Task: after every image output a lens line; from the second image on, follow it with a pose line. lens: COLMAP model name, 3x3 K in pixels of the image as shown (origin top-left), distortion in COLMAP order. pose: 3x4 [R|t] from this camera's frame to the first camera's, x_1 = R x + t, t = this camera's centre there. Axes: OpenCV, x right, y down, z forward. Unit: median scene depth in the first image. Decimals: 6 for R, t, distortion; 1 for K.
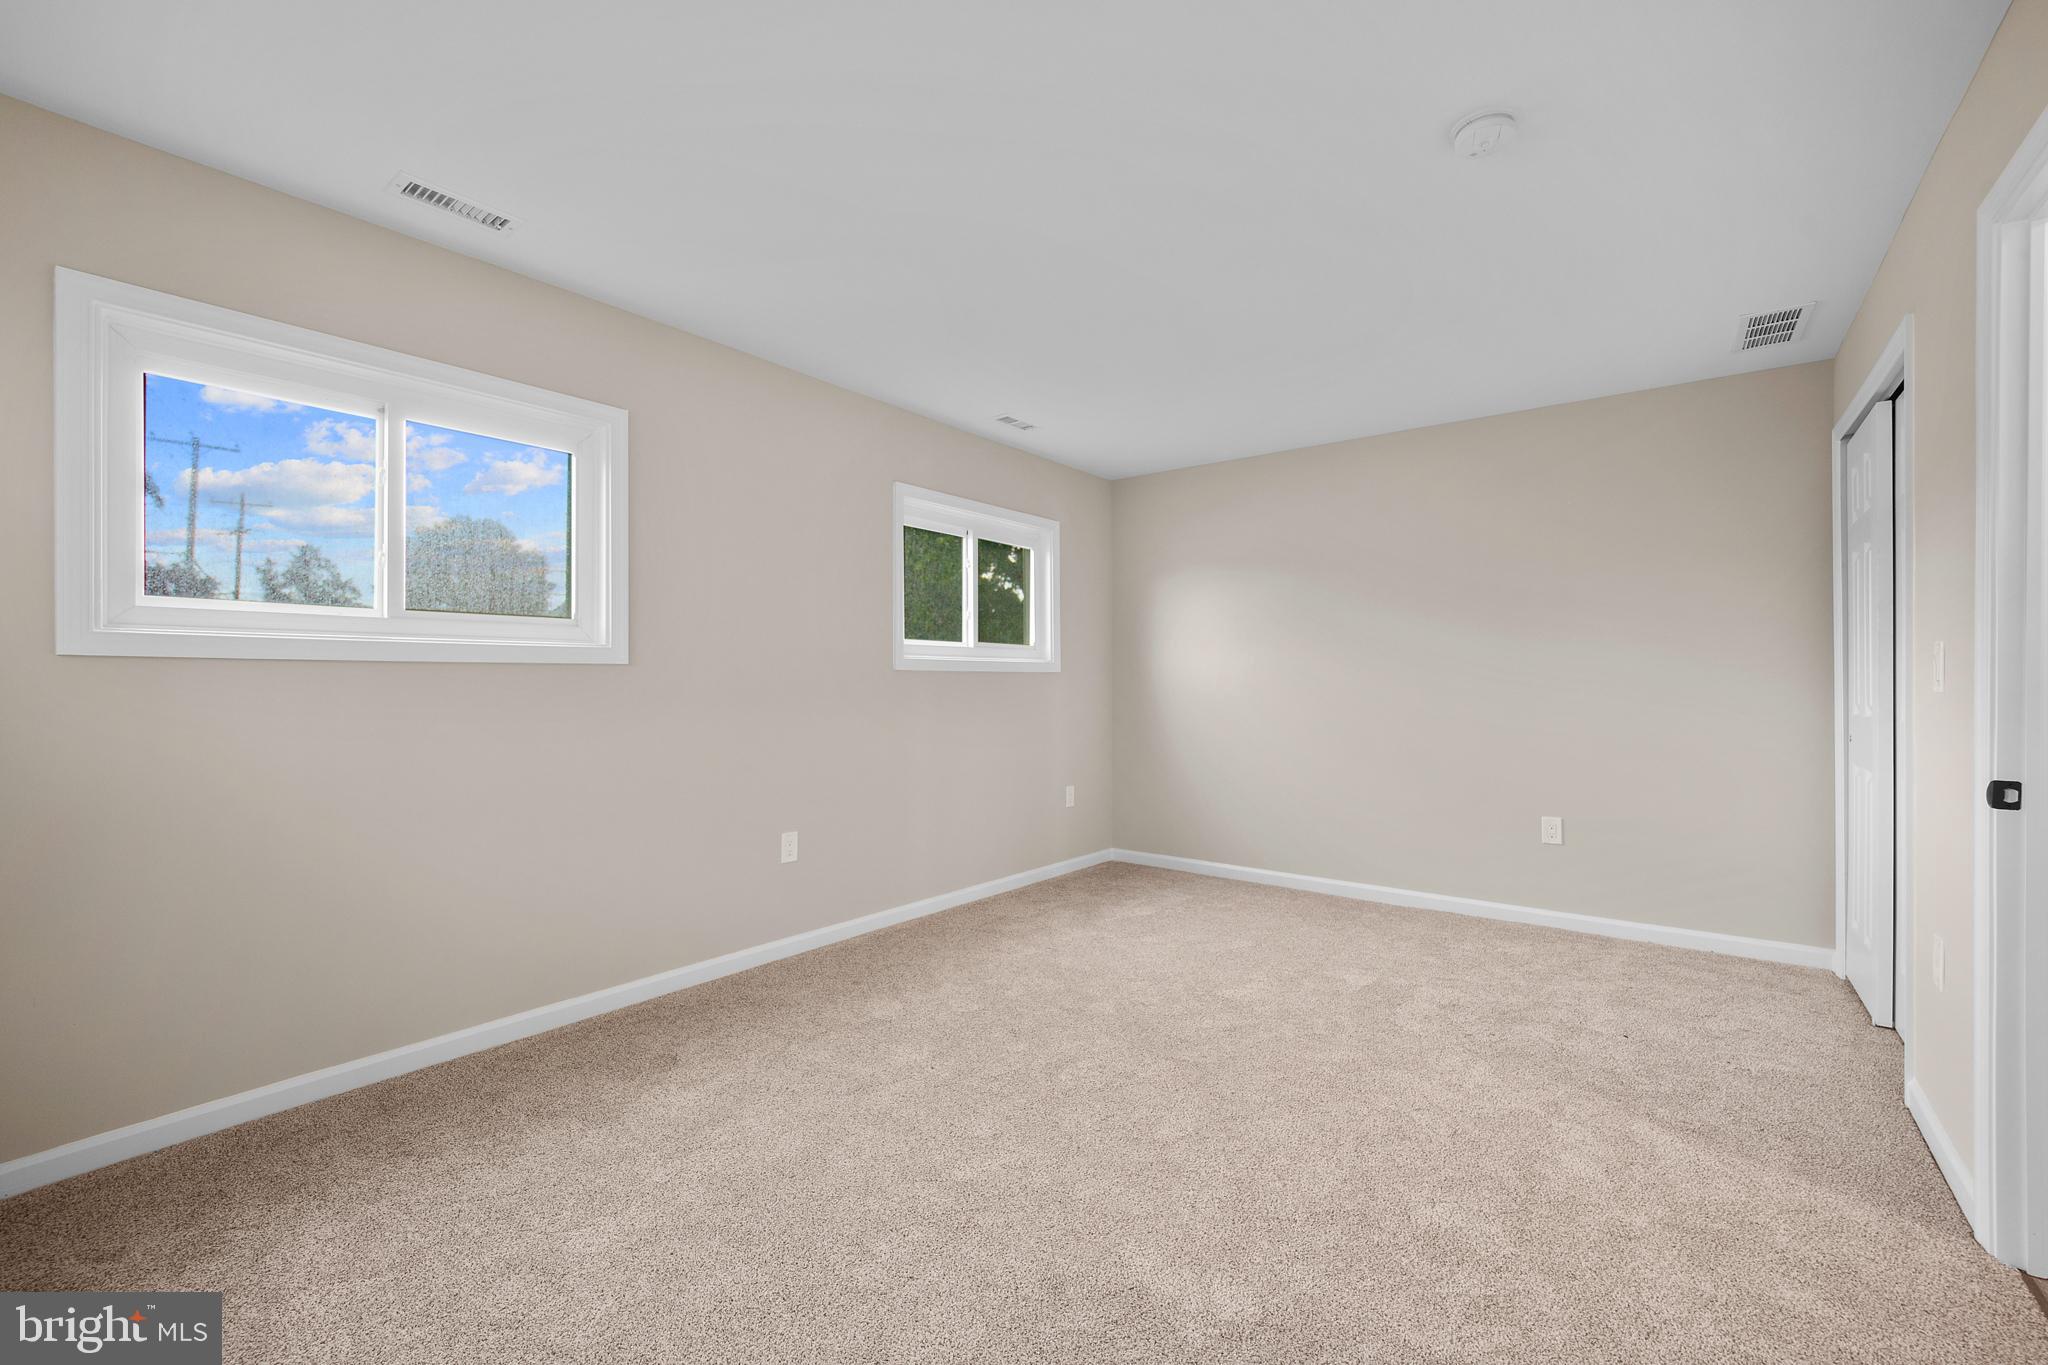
lens RADIAL K [[845.2, 0, 1010.3], [0, 845.2, 677.6], [0, 0, 1]] dist [0.002159, 0.000908]
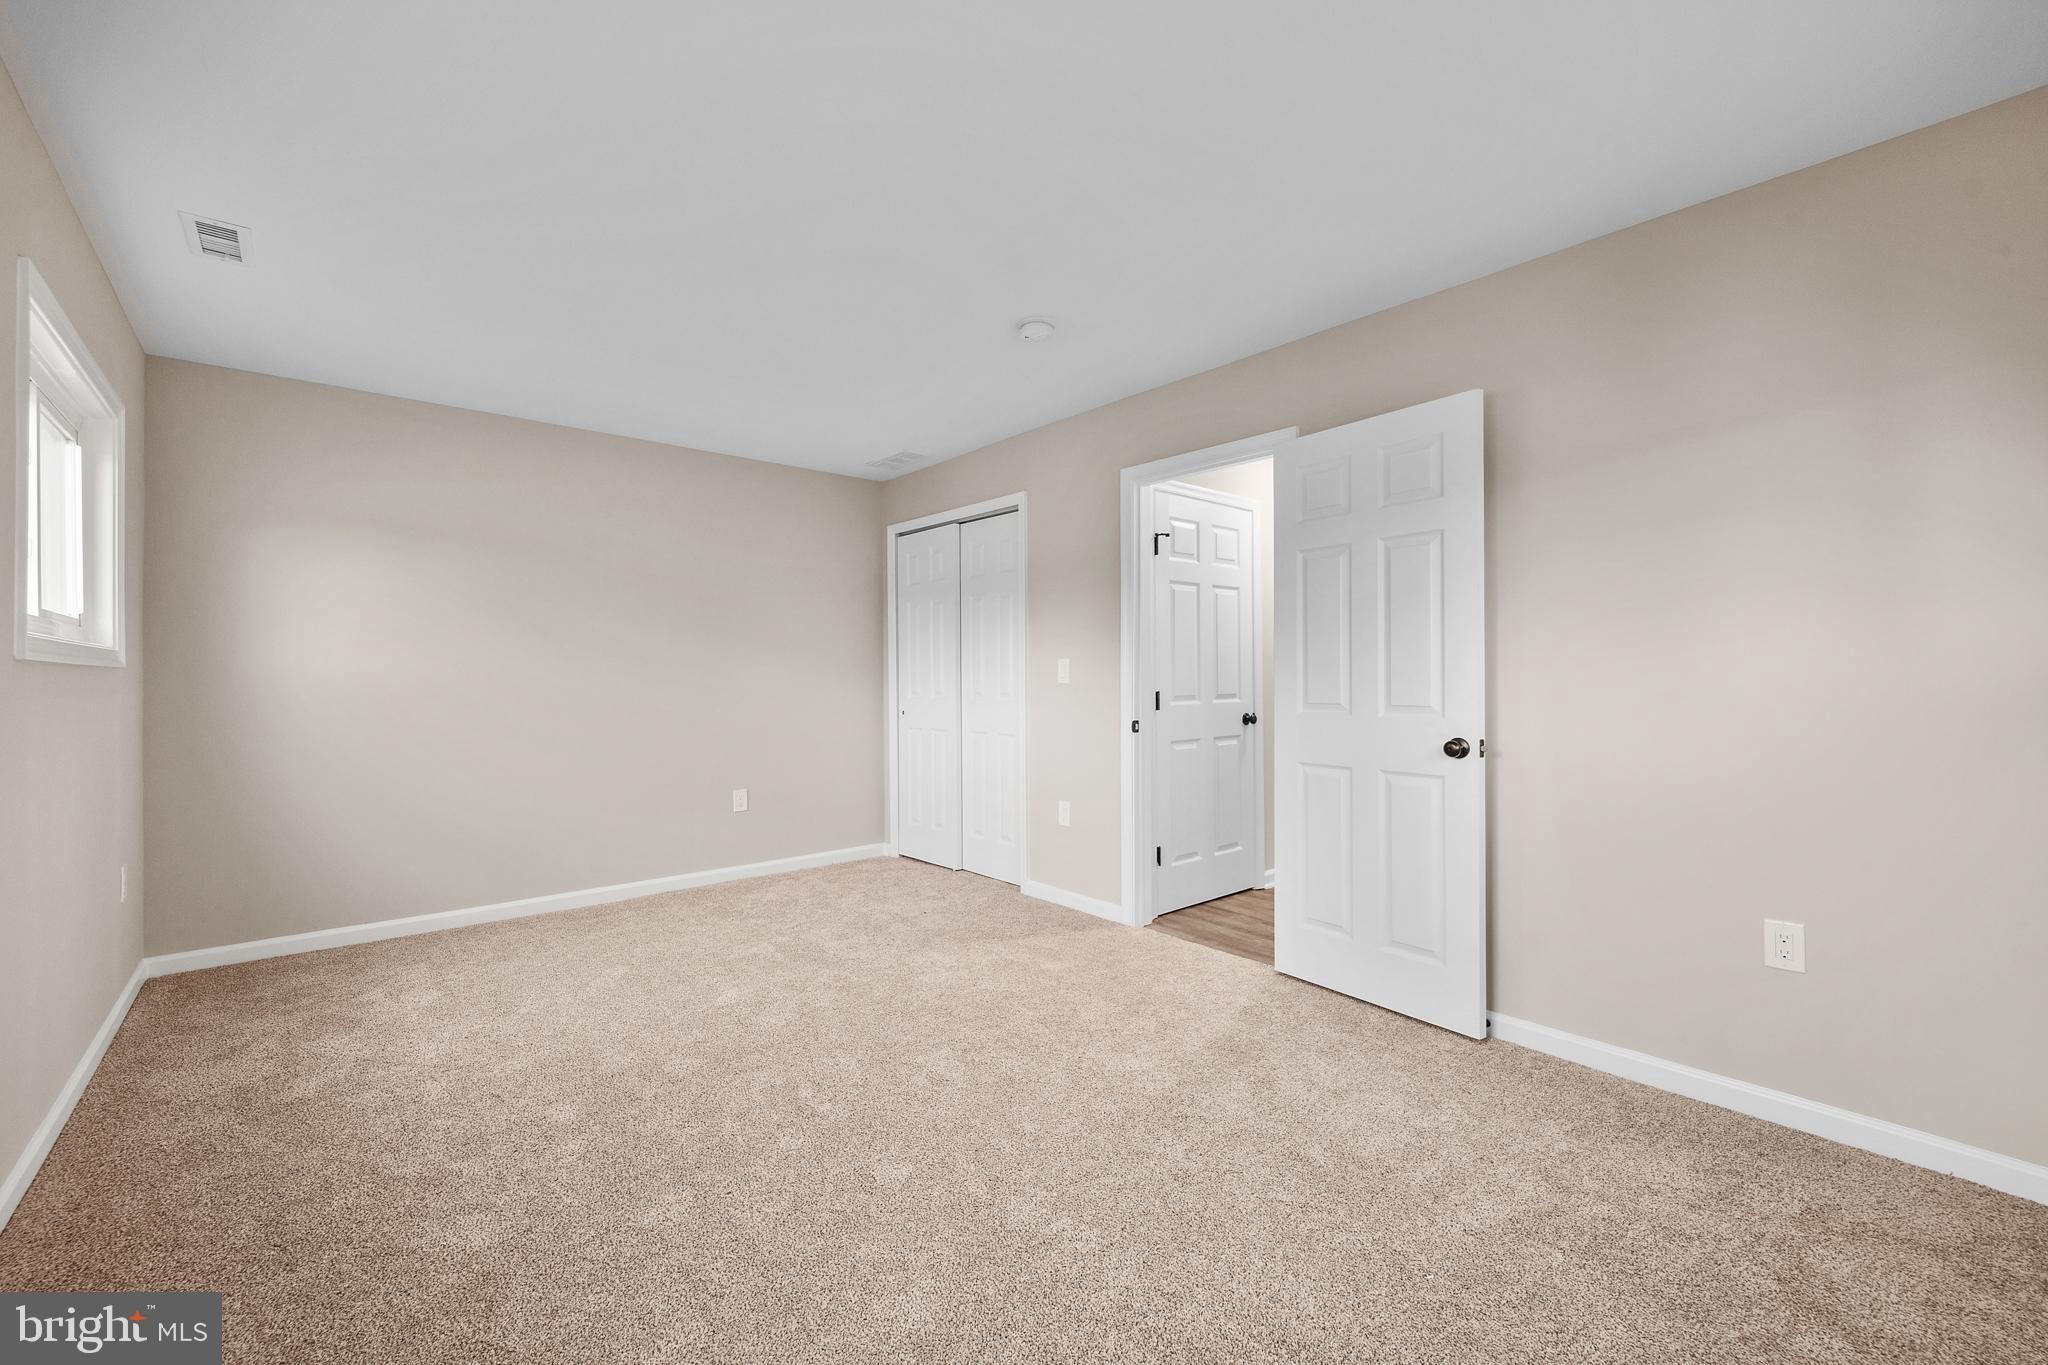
lens RADIAL K [[845.2, 0, 1007.0], [0, 845.2, 676.0], [0, 0, 1]] dist [0.002159, 0.000908]
pose [[0.186453, 0.001586, 0.982463, -0.574136], [0.001771, 0.999997, -0.001951, 0.002132], [-0.982462, 0.002104, 0.186449, 0.447314]]
